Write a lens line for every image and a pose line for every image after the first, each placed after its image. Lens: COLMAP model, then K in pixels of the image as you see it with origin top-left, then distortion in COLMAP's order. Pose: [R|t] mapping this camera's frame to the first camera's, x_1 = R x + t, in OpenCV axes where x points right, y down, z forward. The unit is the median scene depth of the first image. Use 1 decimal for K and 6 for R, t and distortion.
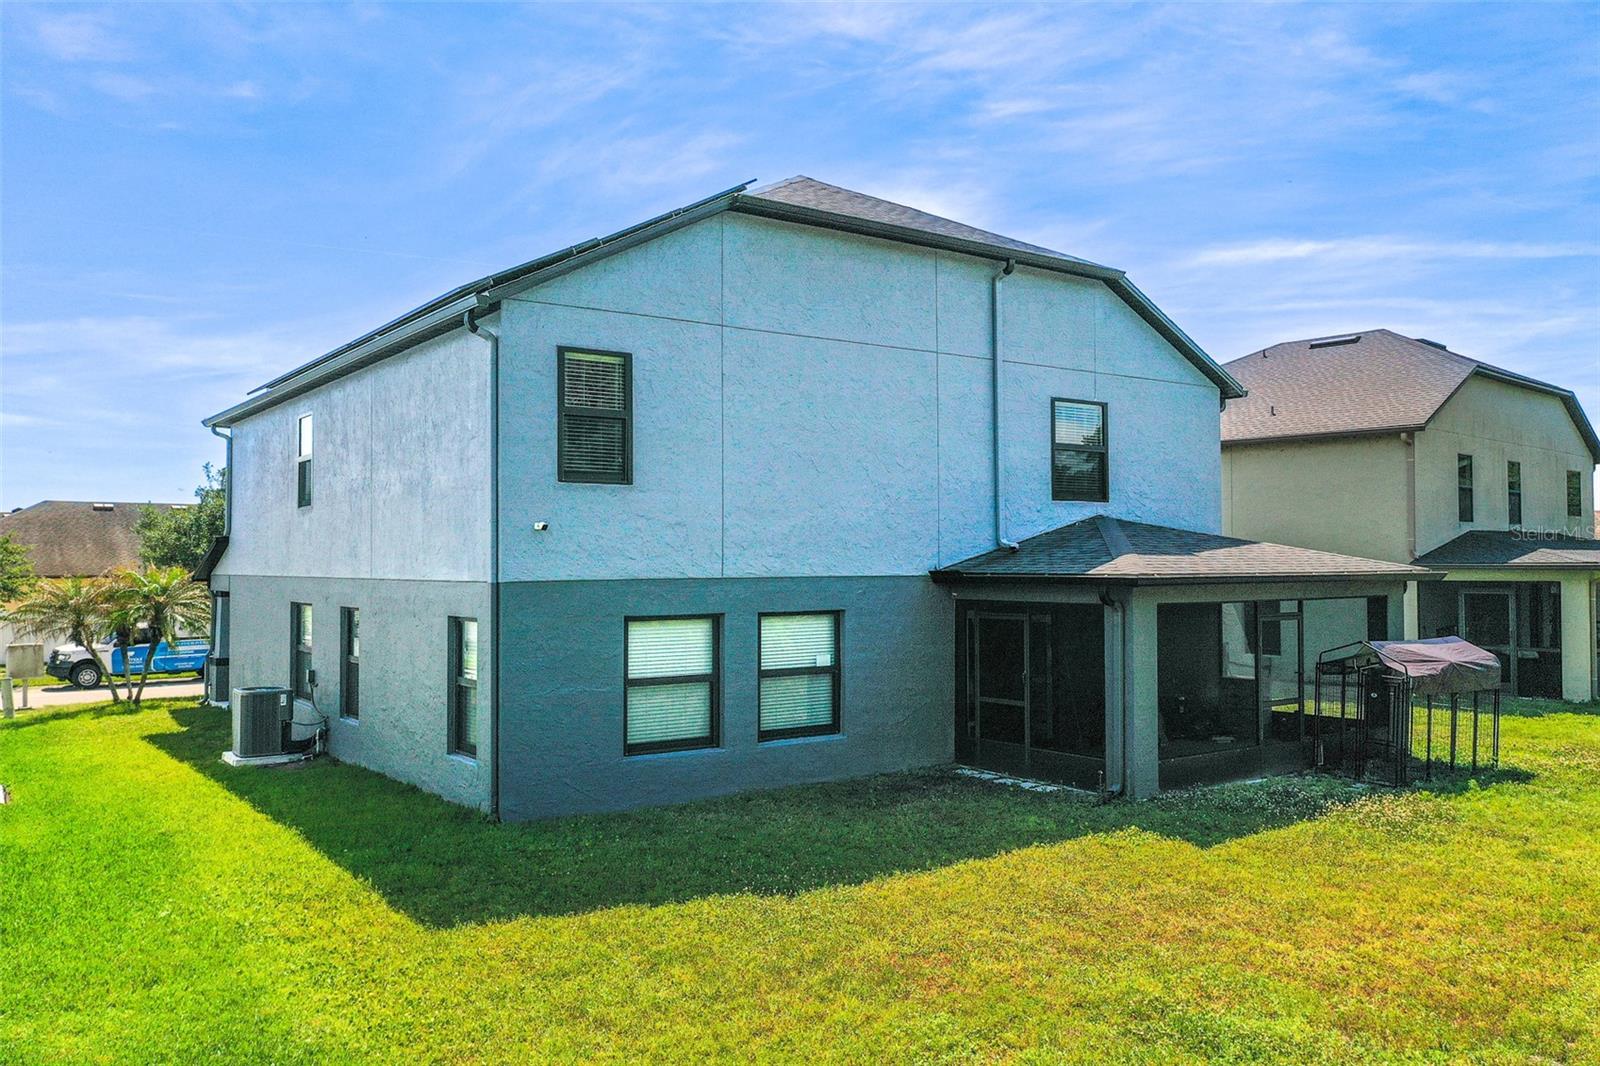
lens RADIAL K [[1263.7, 0, 801.5], [0, 1263.7, 524.8], [0, 0, 1]] dist [0.011276, -0.002269]
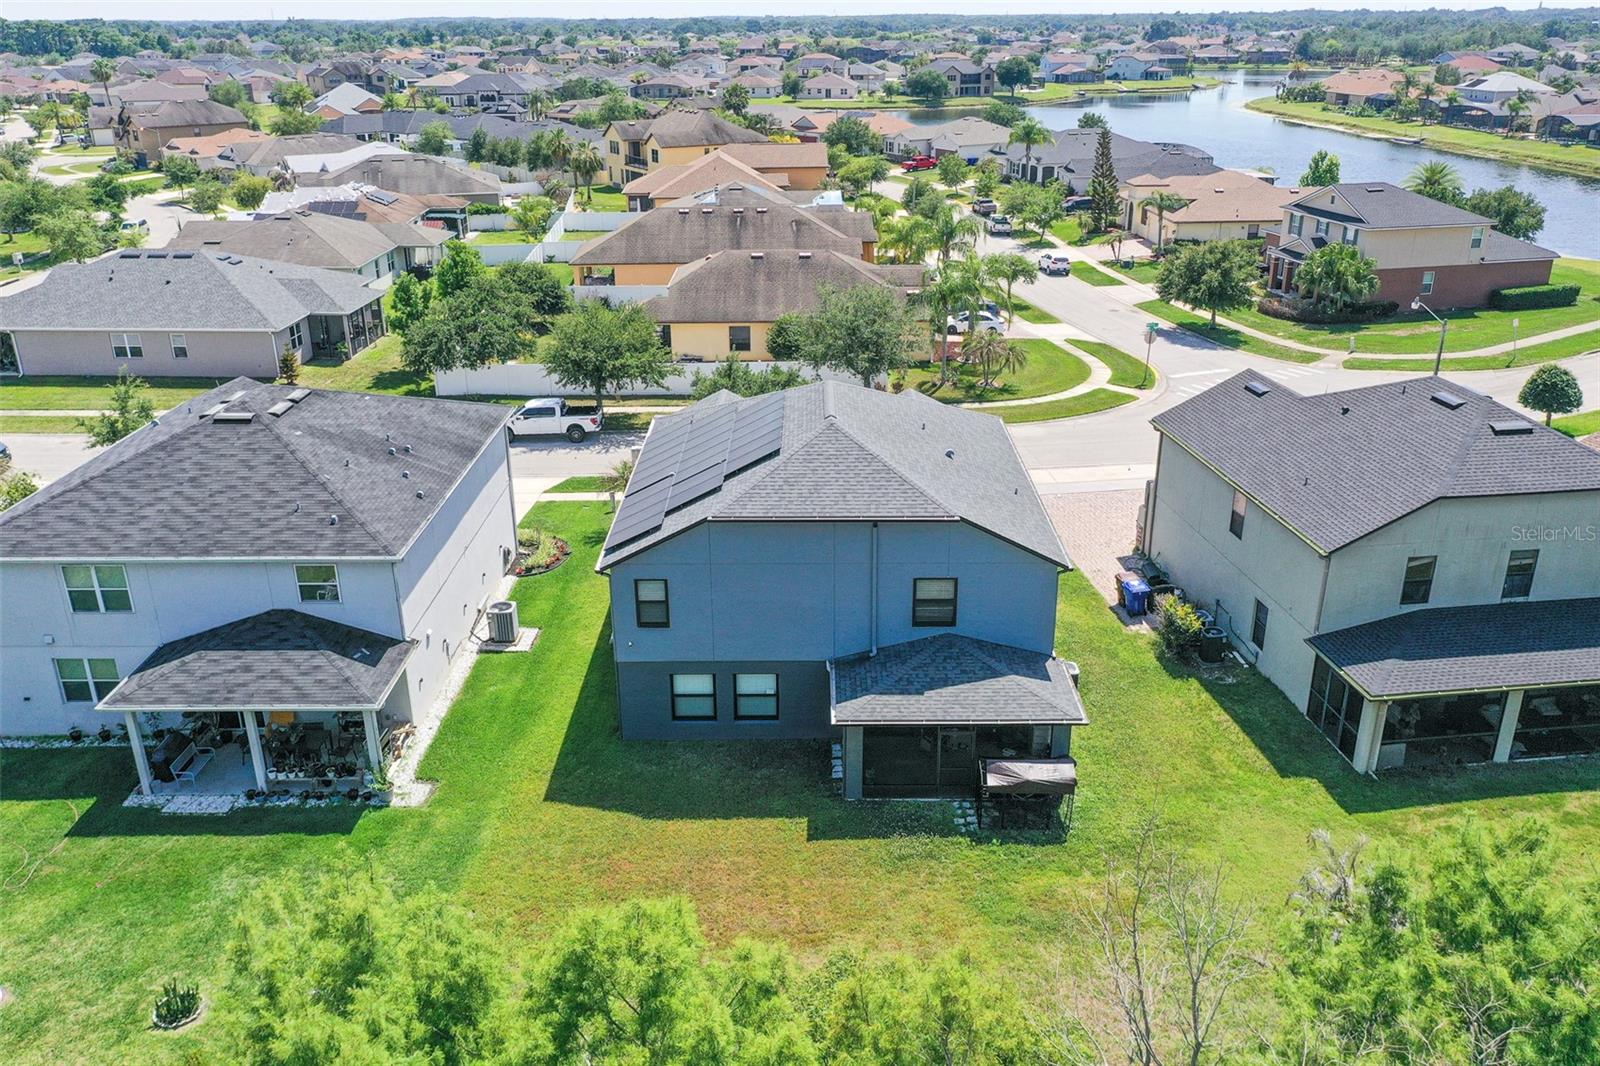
lens RADIAL K [[1263.7, 0, 801.5], [0, 1263.7, 524.8], [0, 0, 1]] dist [0.011276, -0.002269]
pose [[0.809446, 0.217219, -0.545539, 1.298050], [0.019952, 0.918350, 0.395267, -1.117989], [0.586855, -0.330832, 0.739021, -0.581433]]
